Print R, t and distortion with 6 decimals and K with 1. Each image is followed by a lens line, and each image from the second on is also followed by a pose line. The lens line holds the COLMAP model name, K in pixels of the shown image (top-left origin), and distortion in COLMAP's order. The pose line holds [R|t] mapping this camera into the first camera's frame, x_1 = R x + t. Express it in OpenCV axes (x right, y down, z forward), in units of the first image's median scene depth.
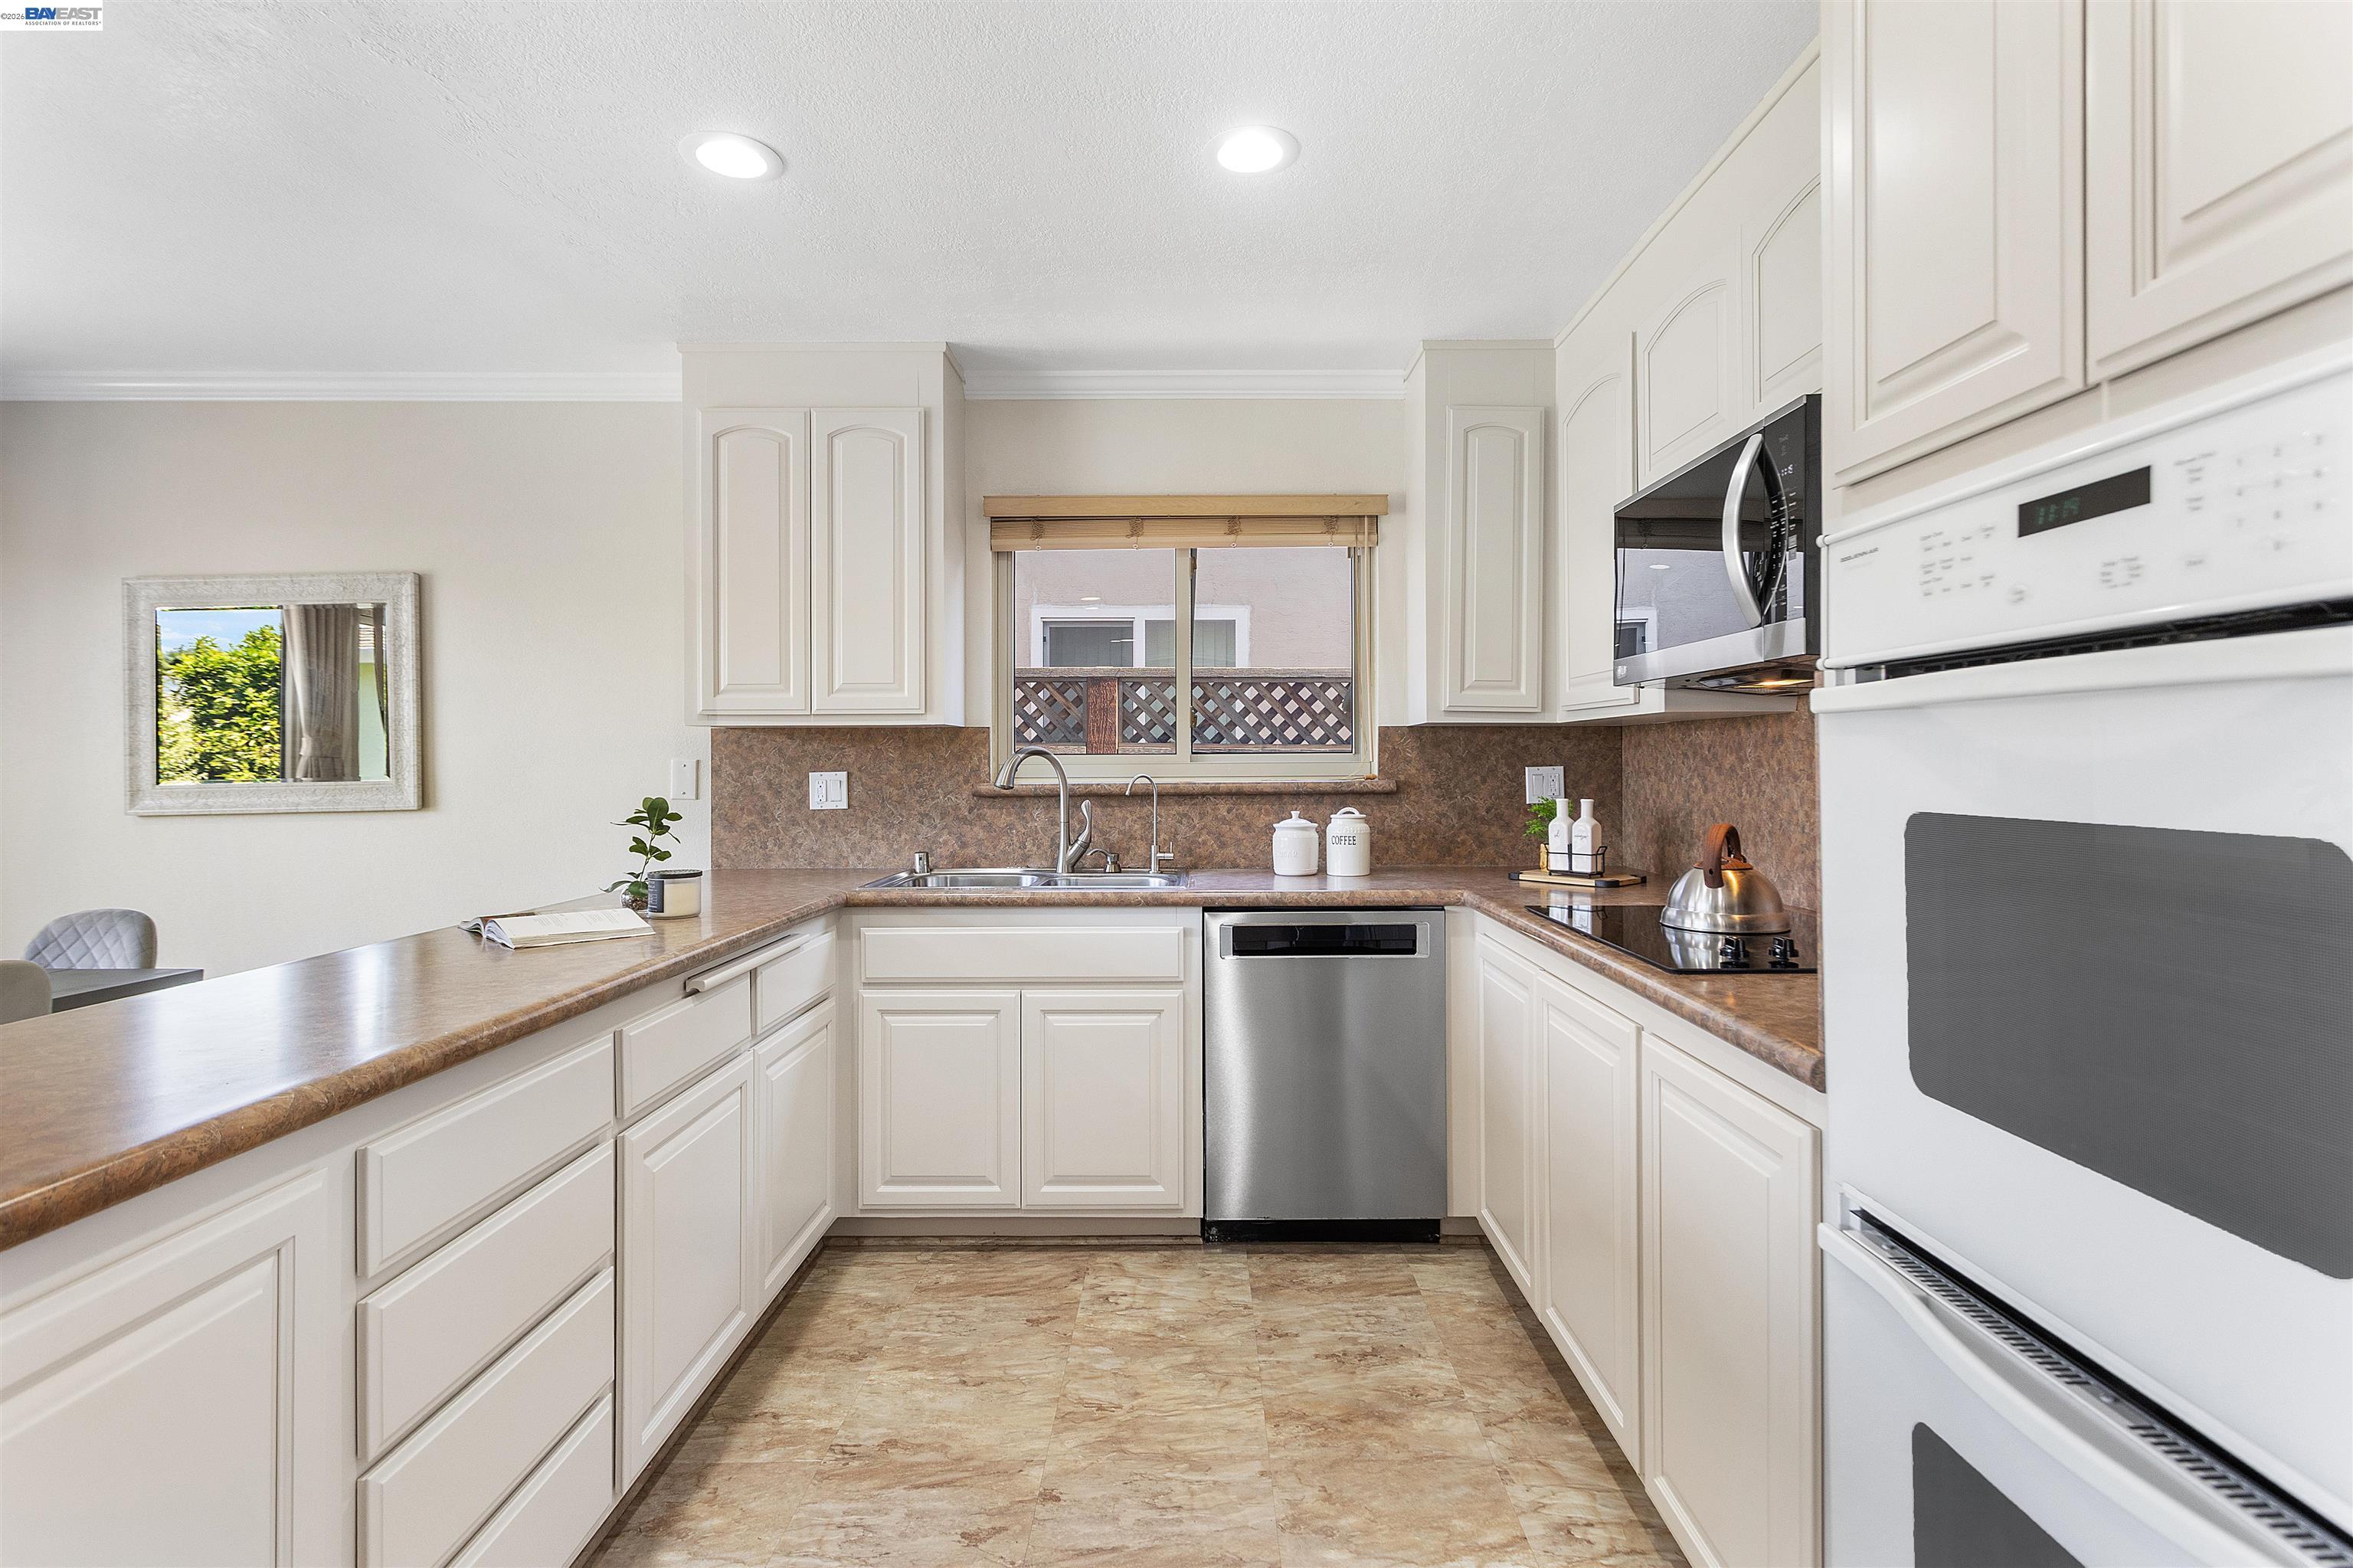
lens RADIAL K [[1132.6, 0, 1183.5], [0, 1132.6, 743.9], [0, 0, 1]] dist [0.000031, 0.003881]
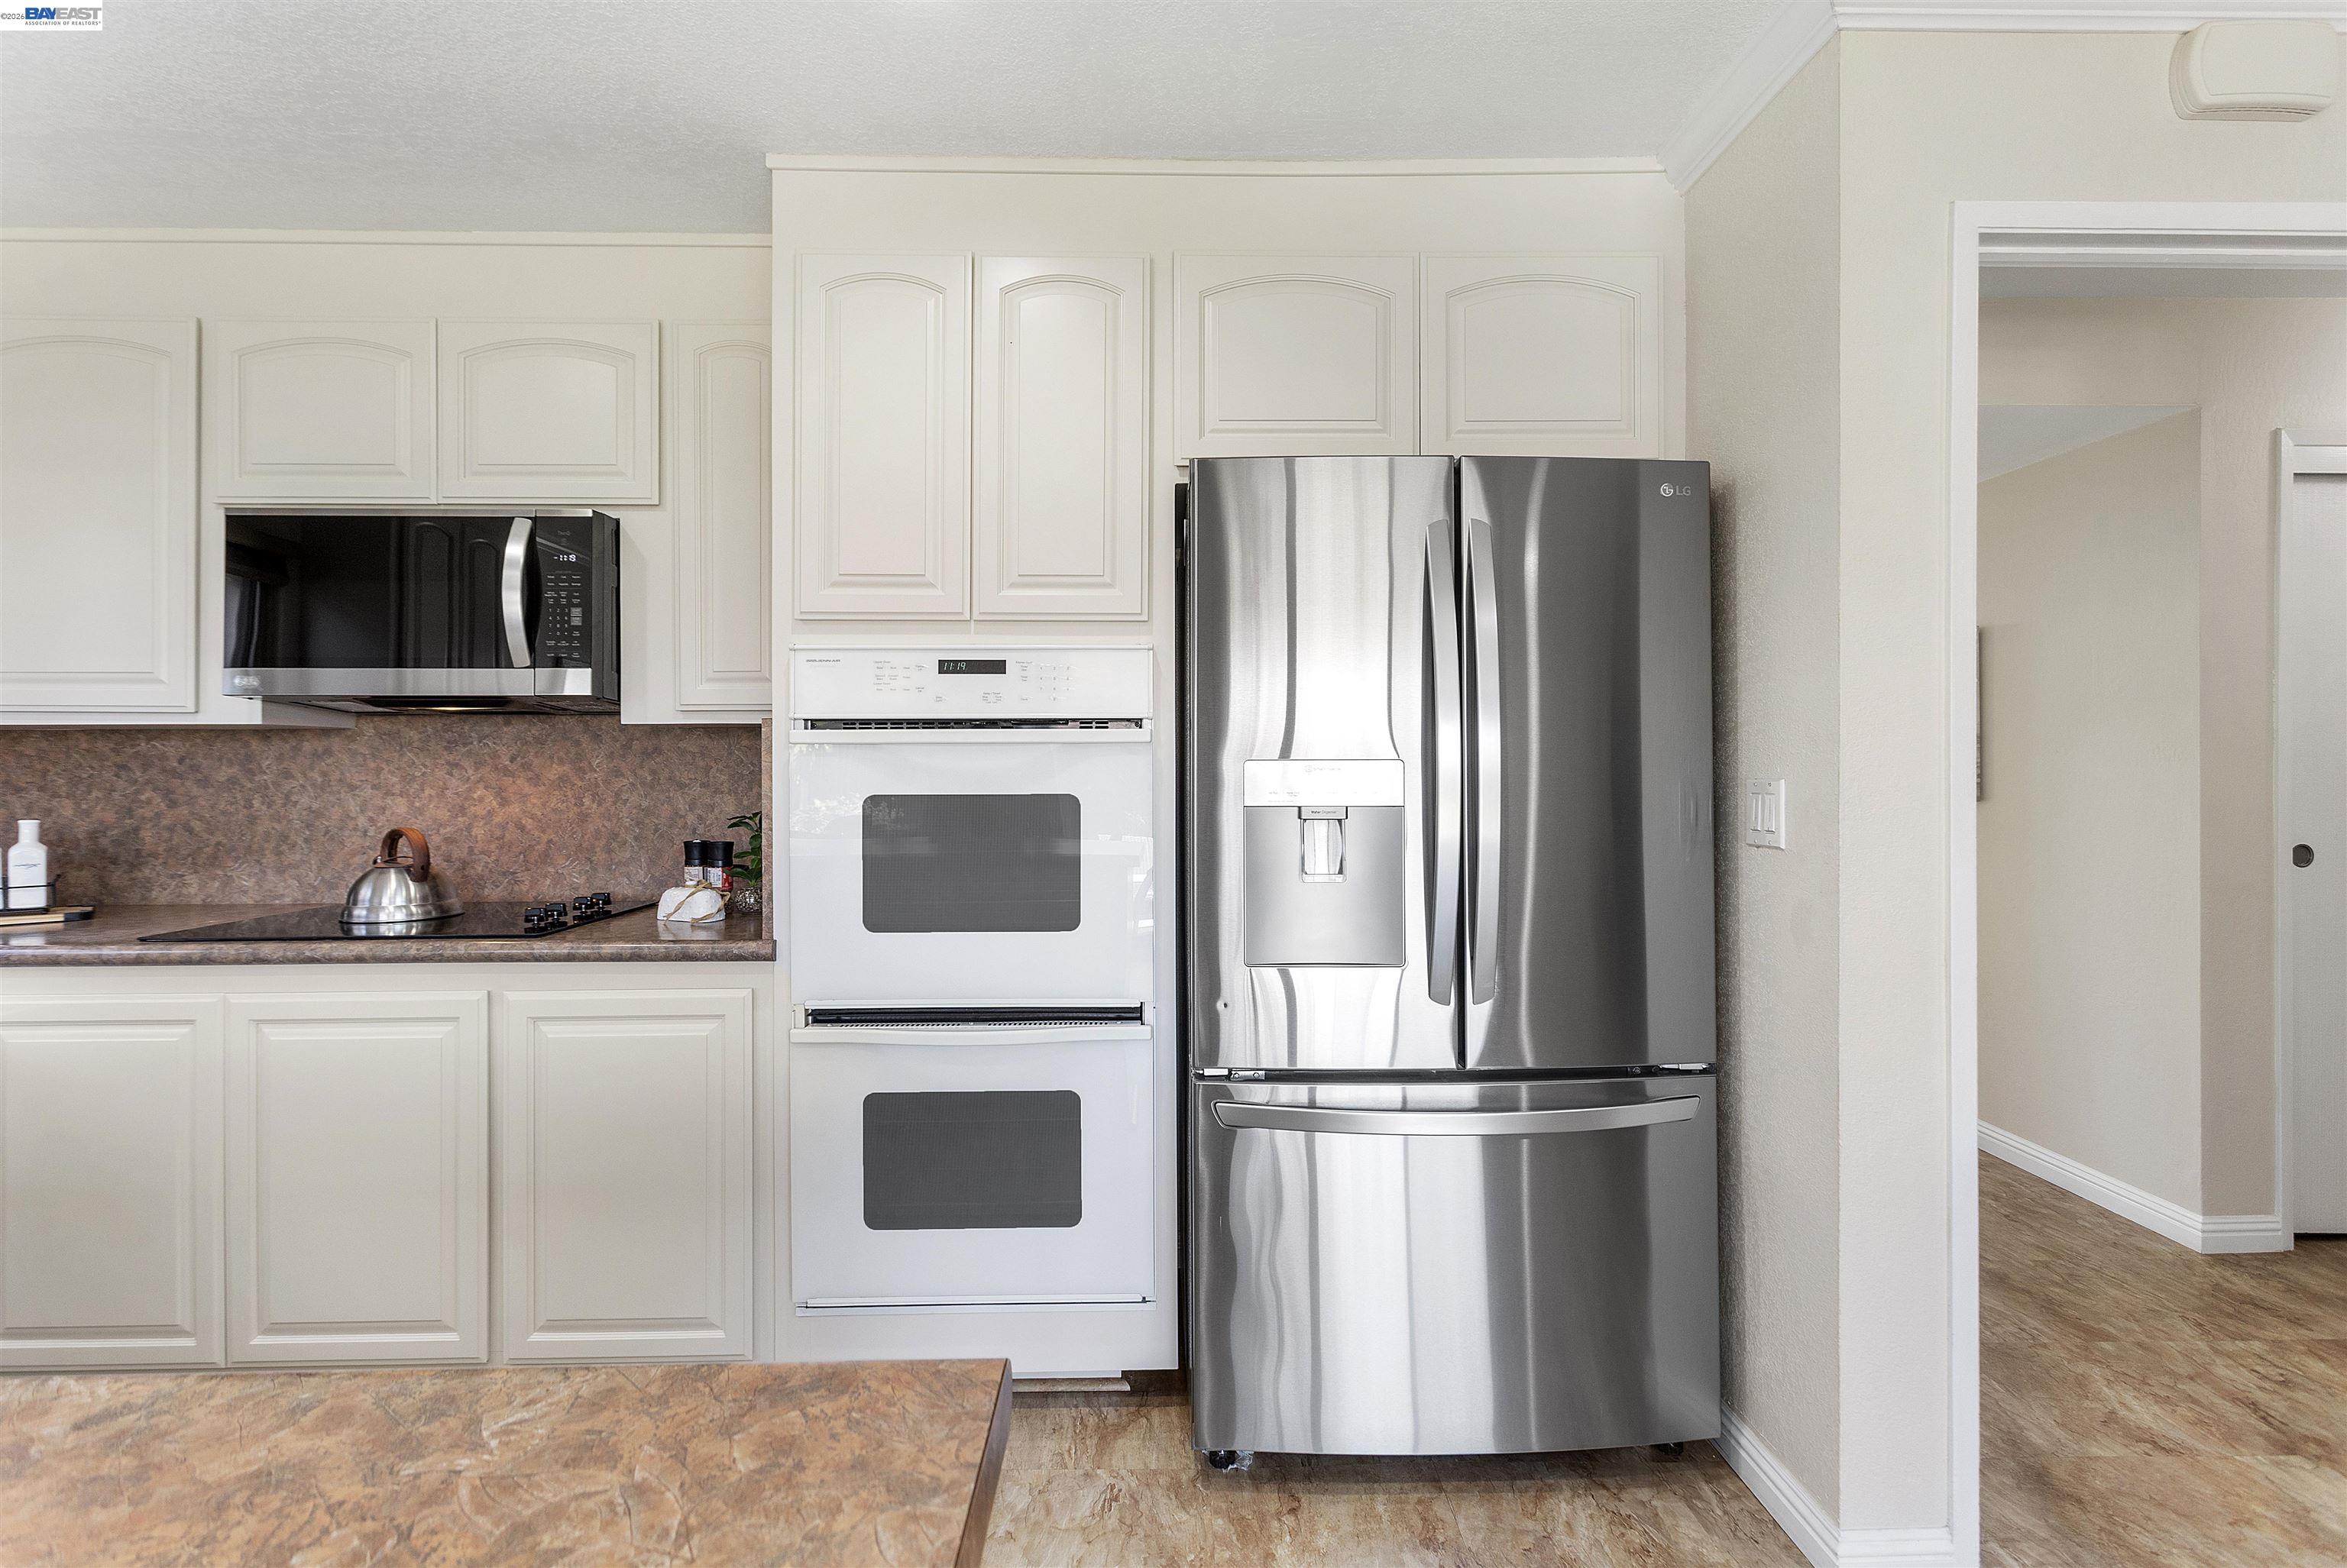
lens RADIAL K [[1129.5, 0, 1185.1], [0, 1129.5, 777.8], [0, 0, 1]] dist [0.000031, 0.003881]
pose [[-0.024643, -0.008143, 0.999663, -0.464401], [-0.010396, 0.999915, 0.007889, 0.002180], [-0.999642, -0.010198, -0.024725, 0.161539]]
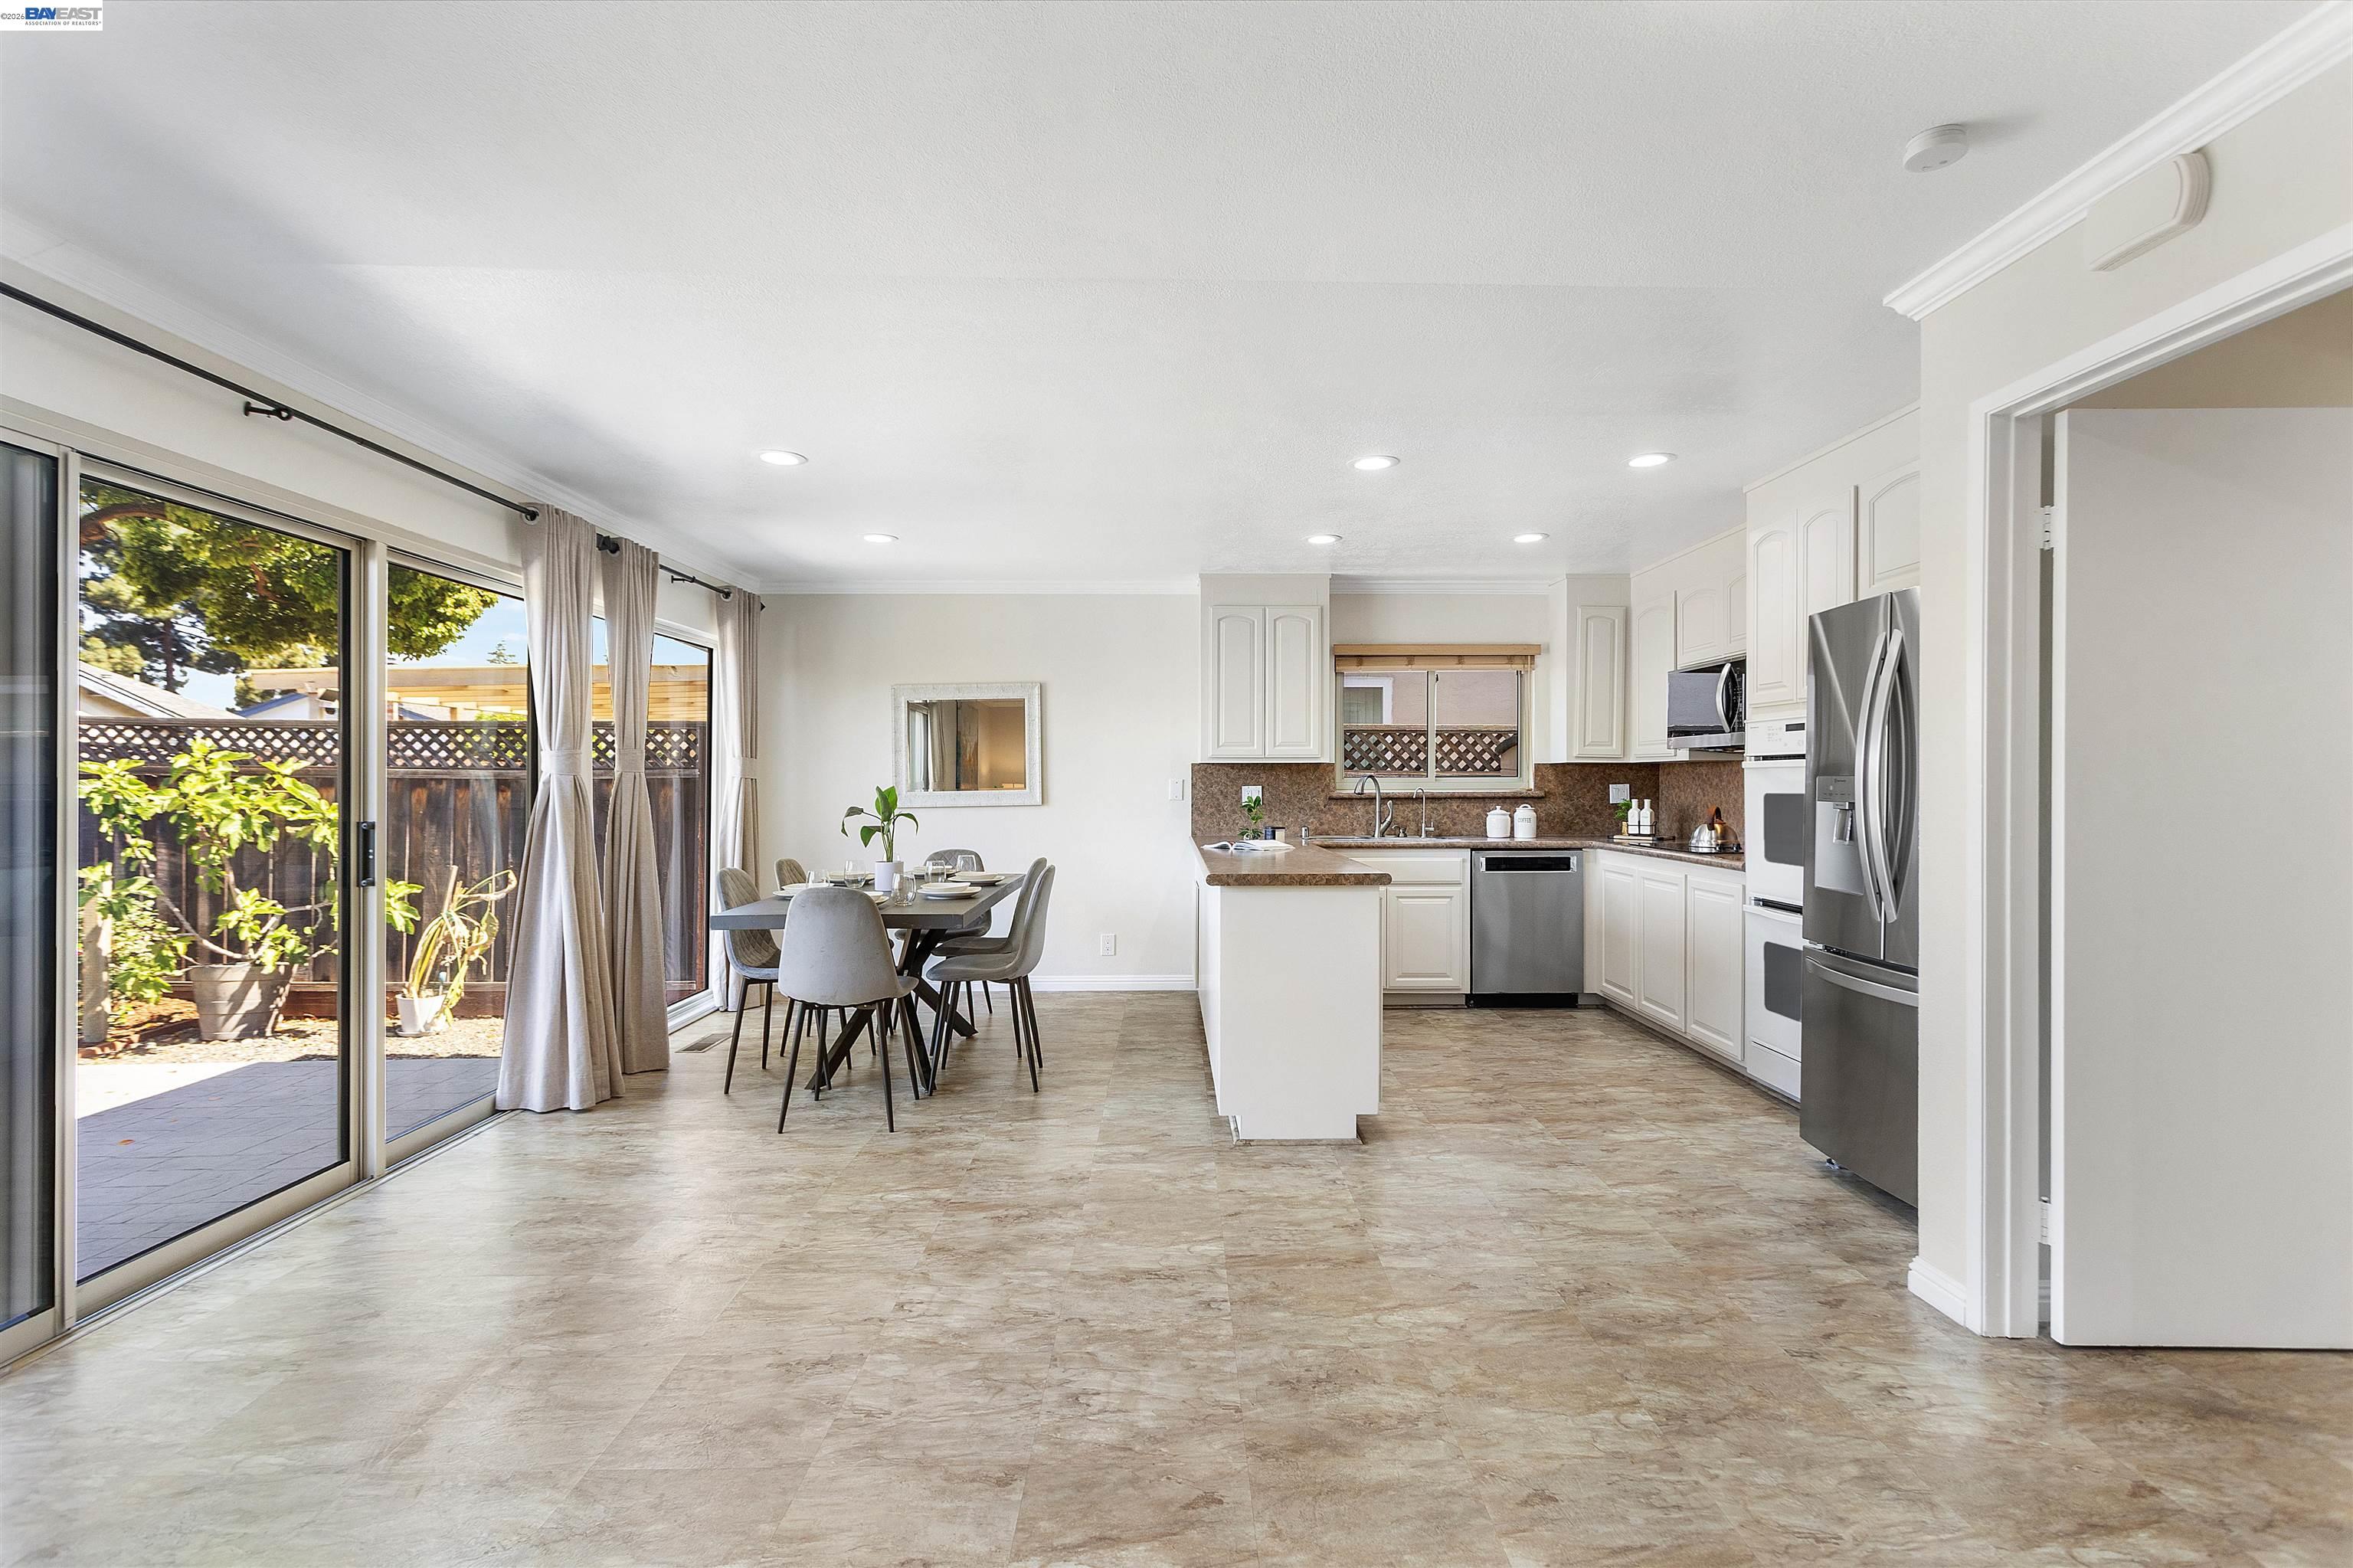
lens RADIAL K [[1132.6, 0, 1170.9], [0, 1132.6, 787.3], [0, 0, 1]] dist [0.000031, 0.003881]
pose [[0.999967, 0.002306, 0.007833, -0.512856], [-0.002460, 0.999803, 0.019677, -0.012014], [-0.007786, -0.019696, 0.999776, -1.029985]]
